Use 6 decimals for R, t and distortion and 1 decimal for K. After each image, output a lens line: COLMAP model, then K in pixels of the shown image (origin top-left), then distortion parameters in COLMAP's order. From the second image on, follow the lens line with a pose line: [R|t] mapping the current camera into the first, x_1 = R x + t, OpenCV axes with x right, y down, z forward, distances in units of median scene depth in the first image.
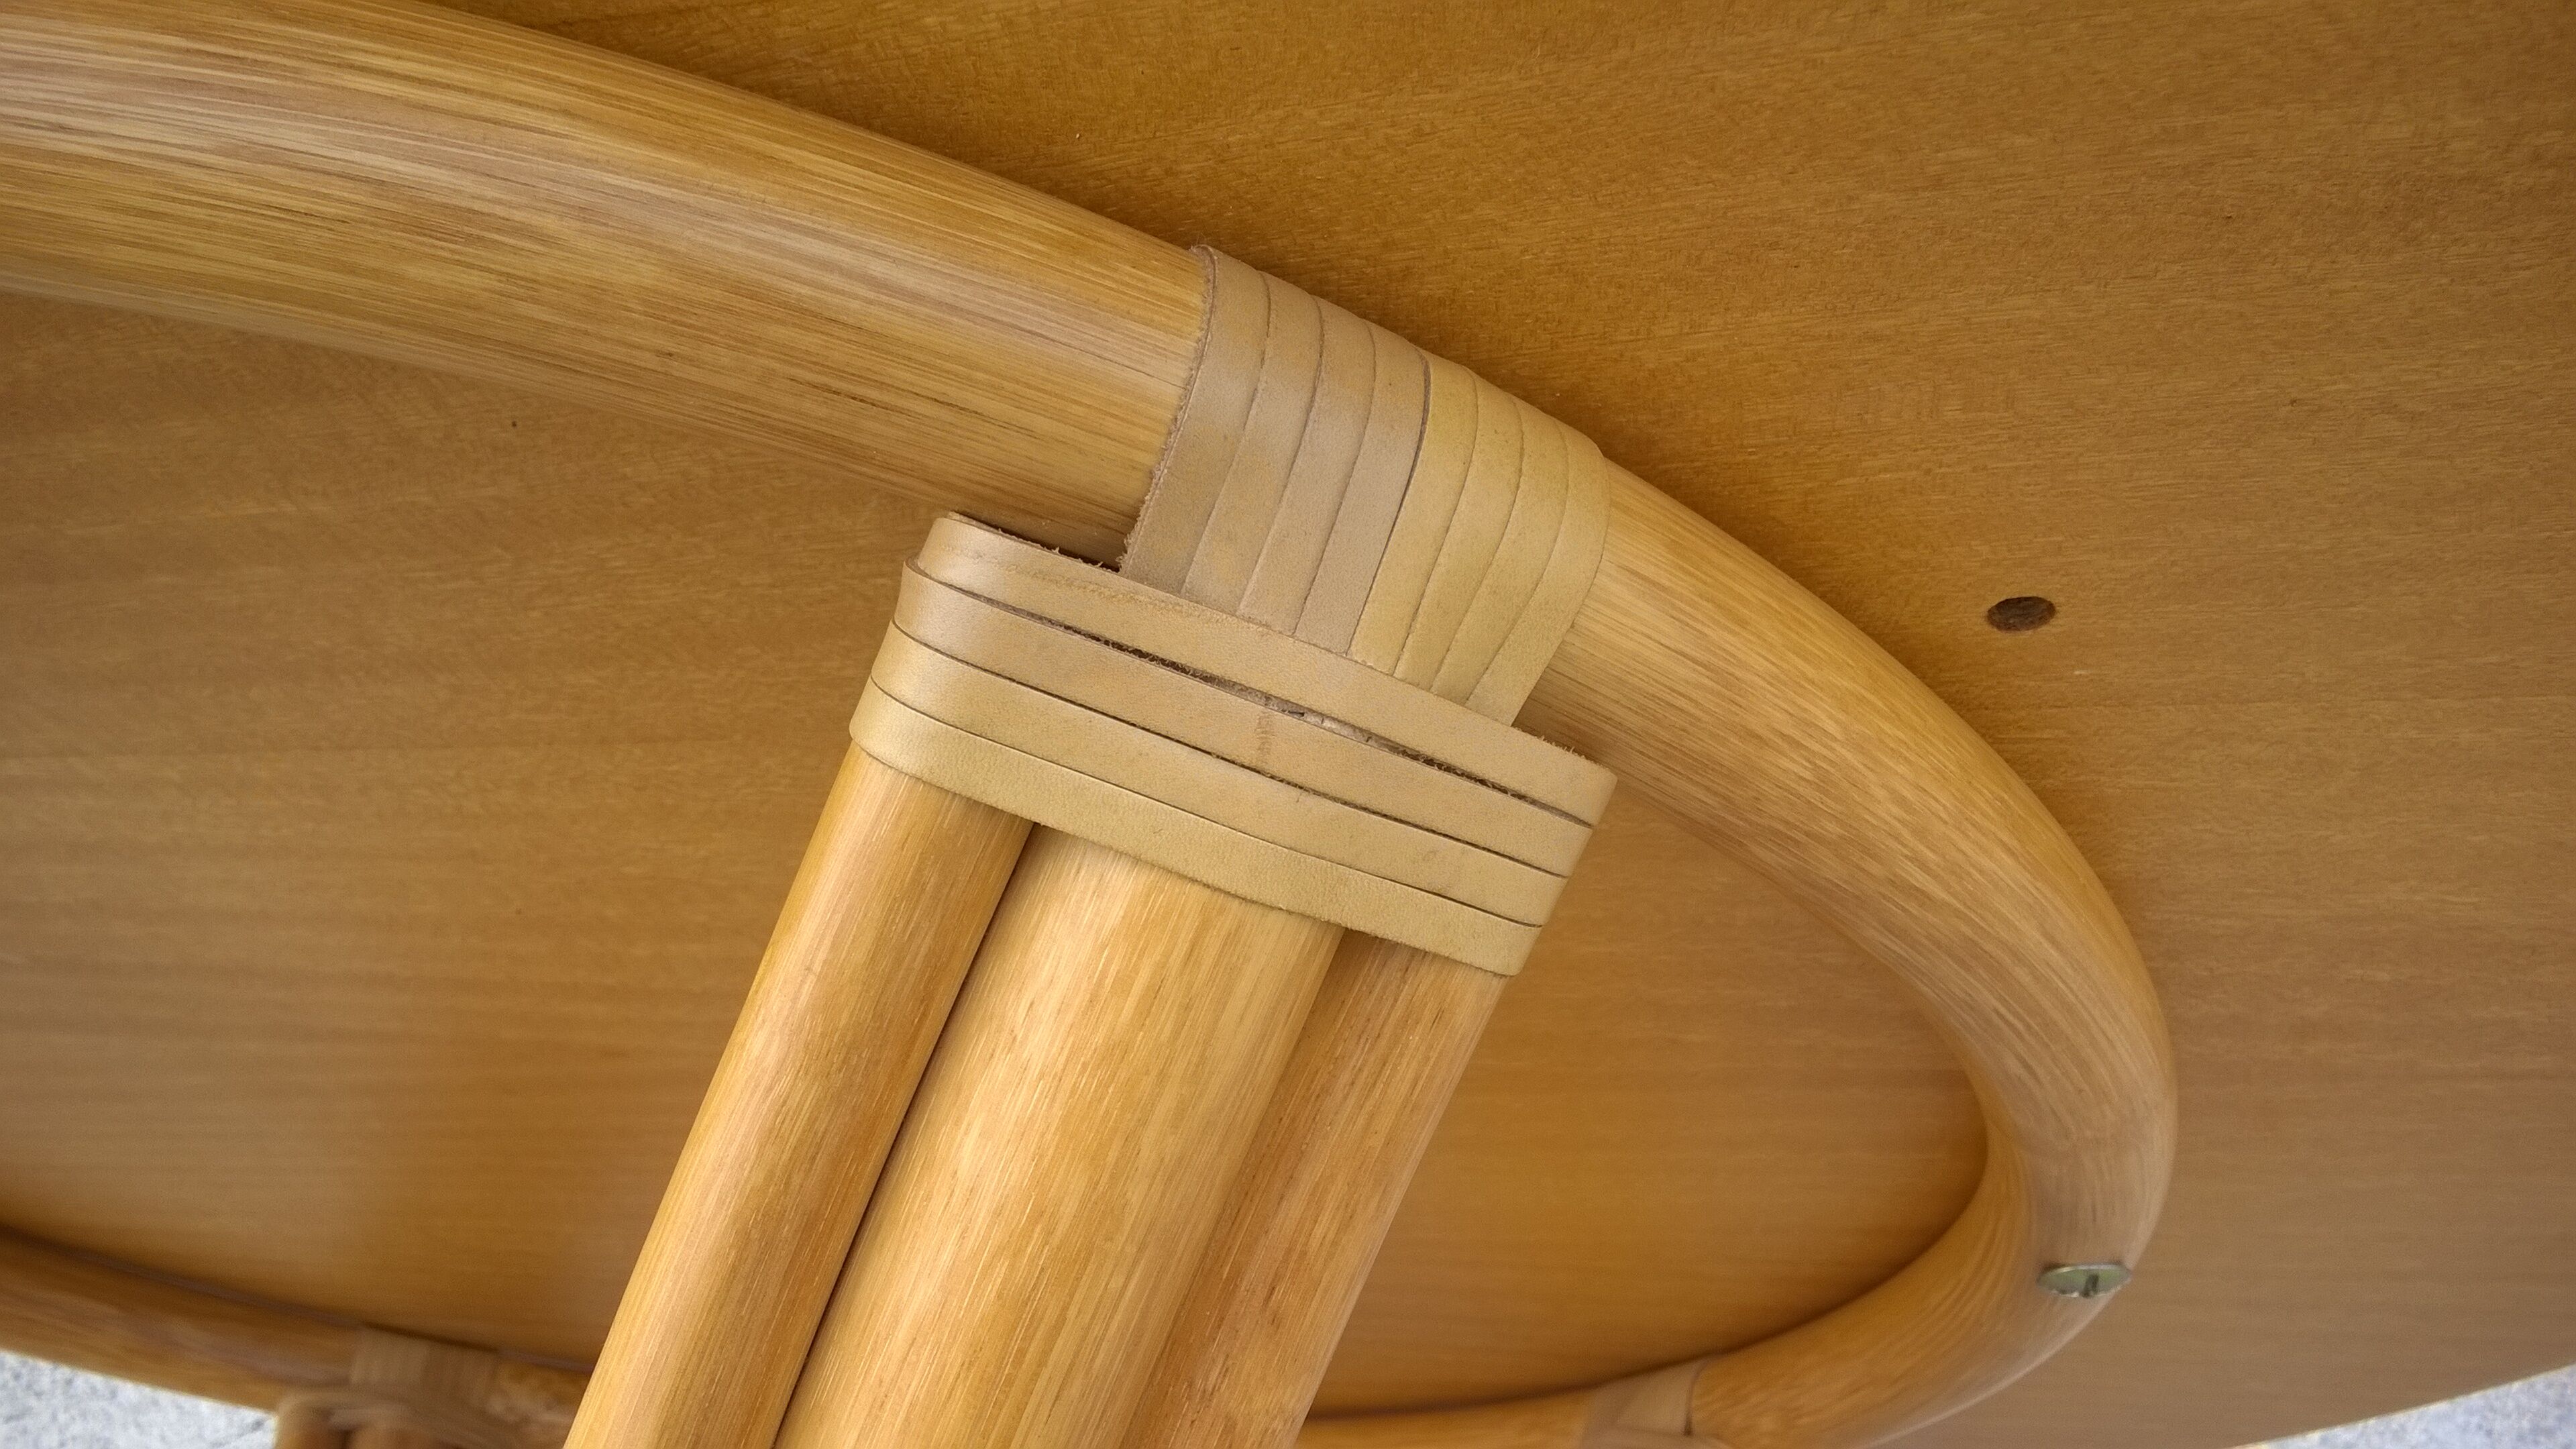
lens RADIAL K [[1943.5, 0, 1267.0], [0, 1943.5, 737.6], [0, 0, 1]] dist [0.020522, -0.040792]
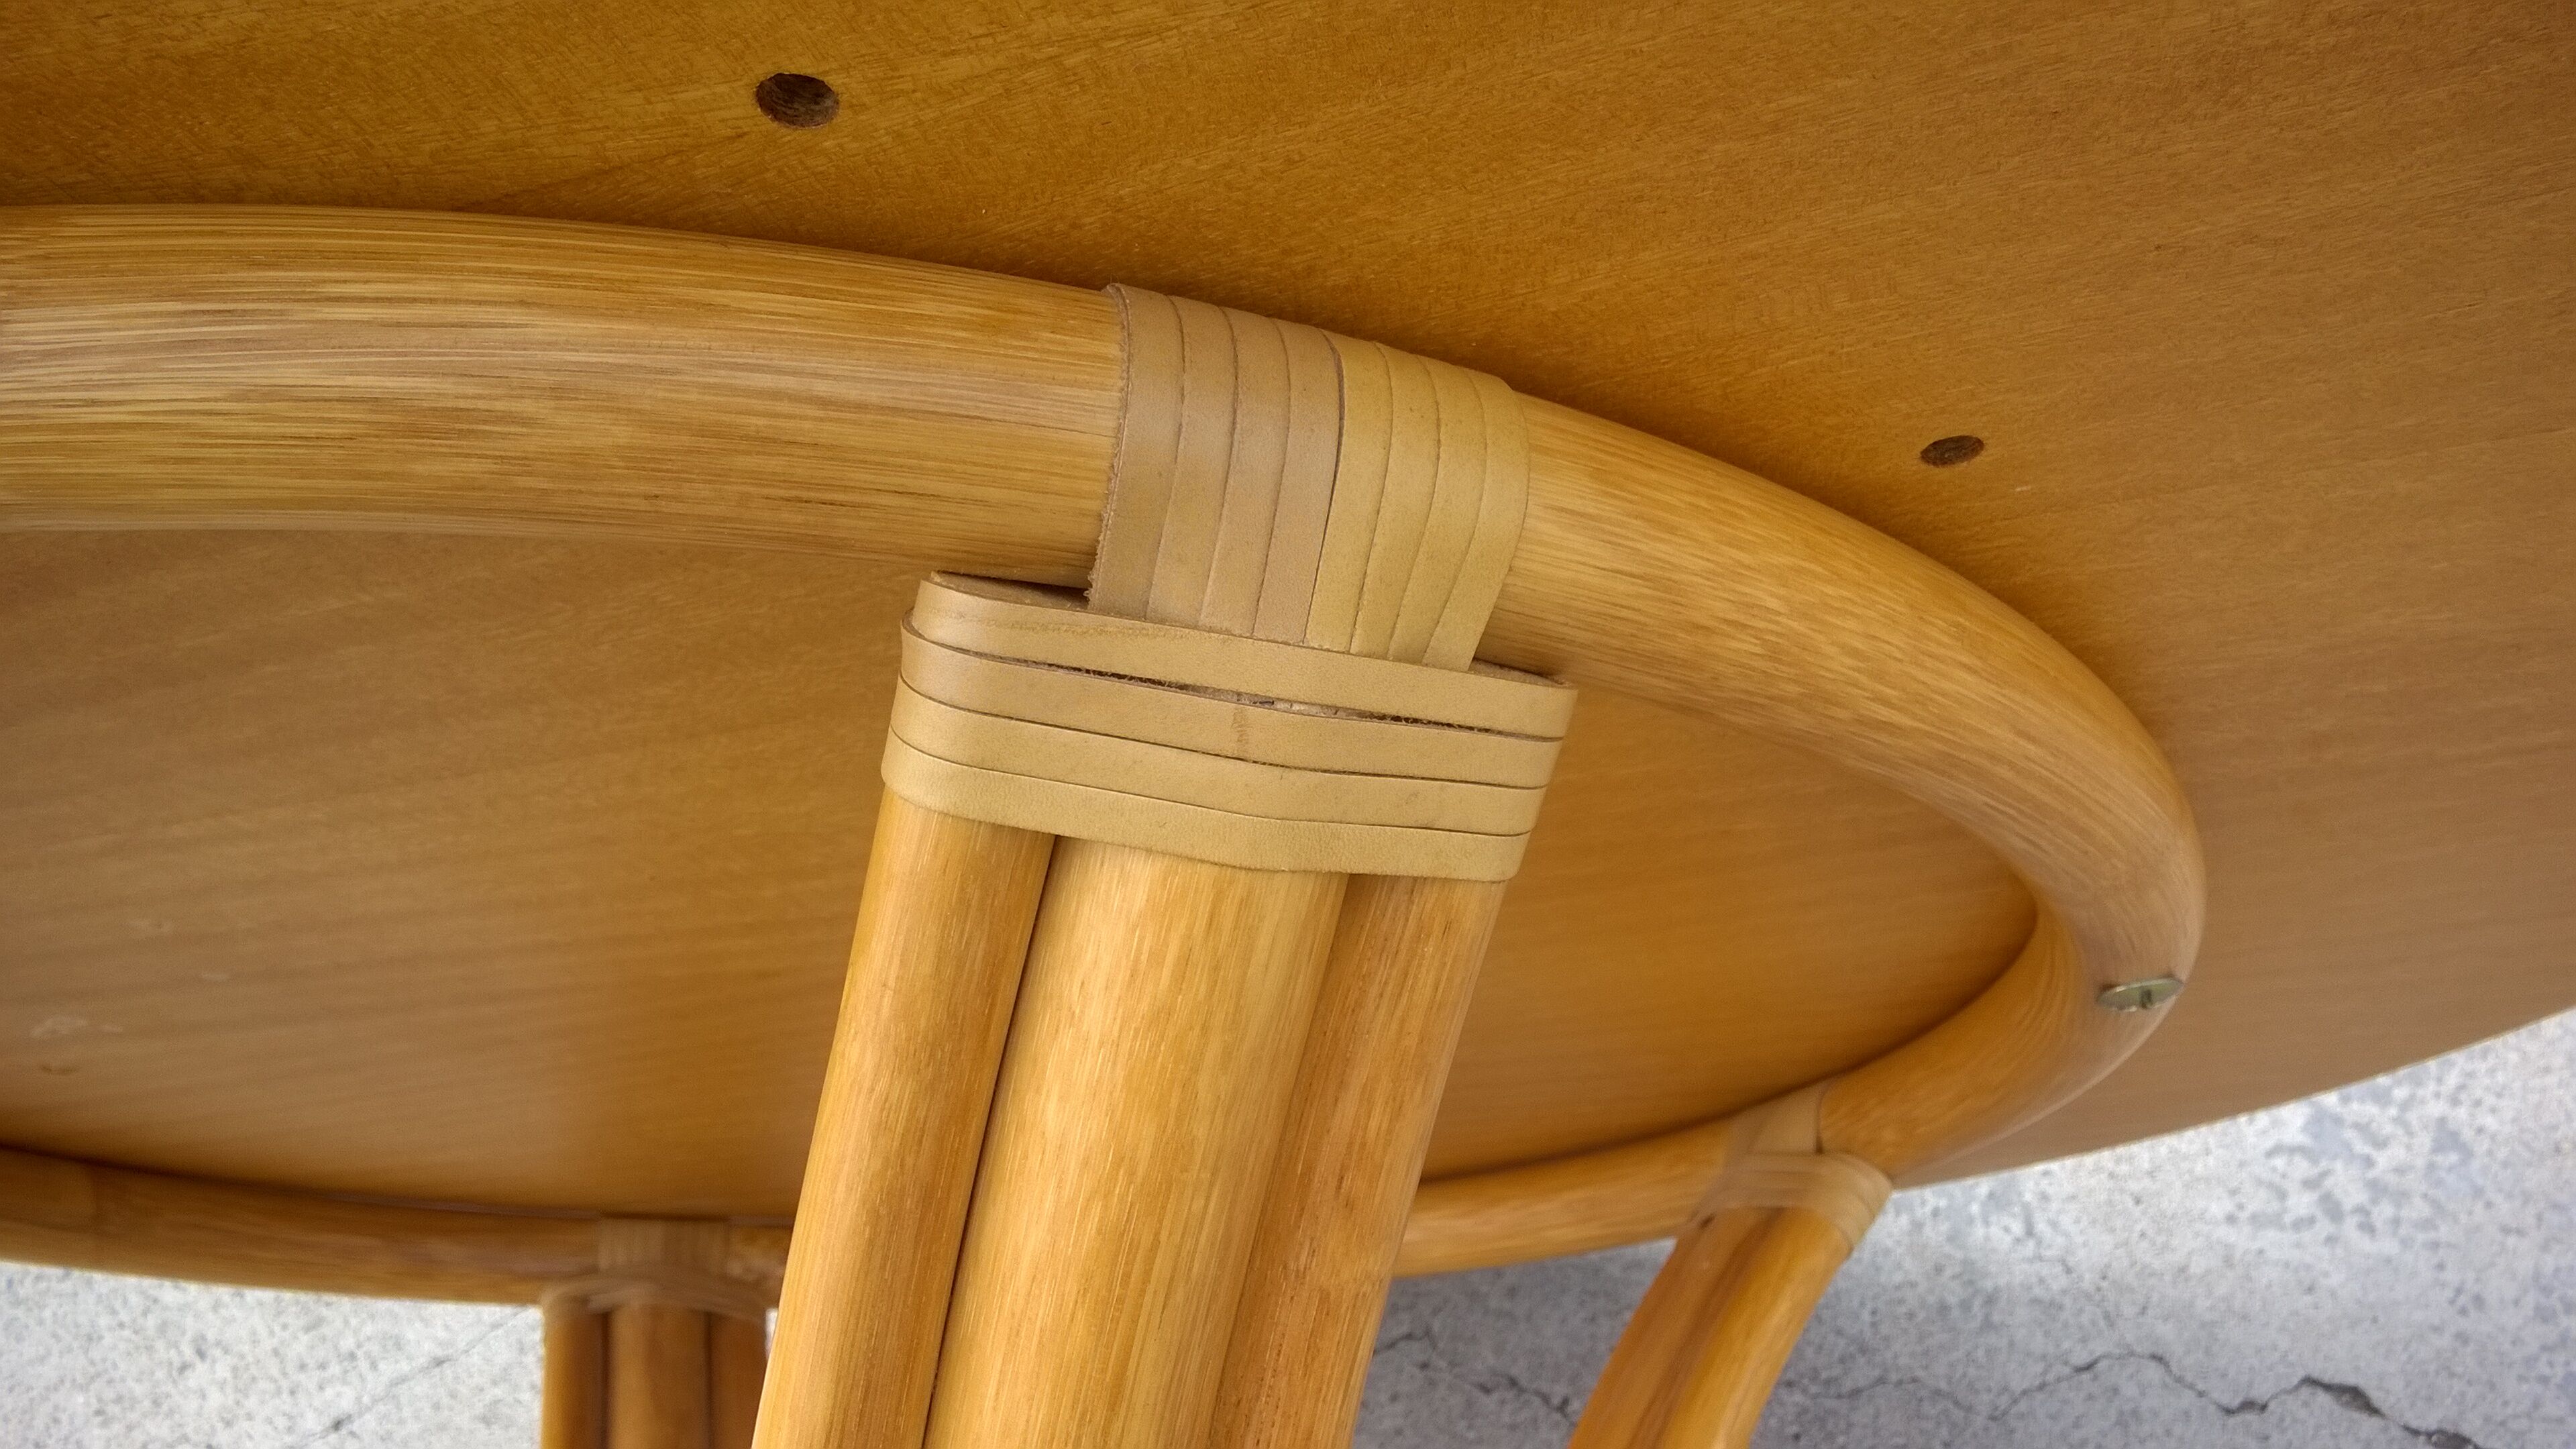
lens RADIAL K [[1943.5, 0, 1300.2], [0, 1943.5, 707.0], [0, 0, 1]] dist [0.020522, -0.040792]
pose [[0.986240, -0.155117, -0.057178, 0.091562], [0.160803, 0.980386, 0.113957, -0.126532], [0.038380, -0.121584, 0.991839, -0.099774]]
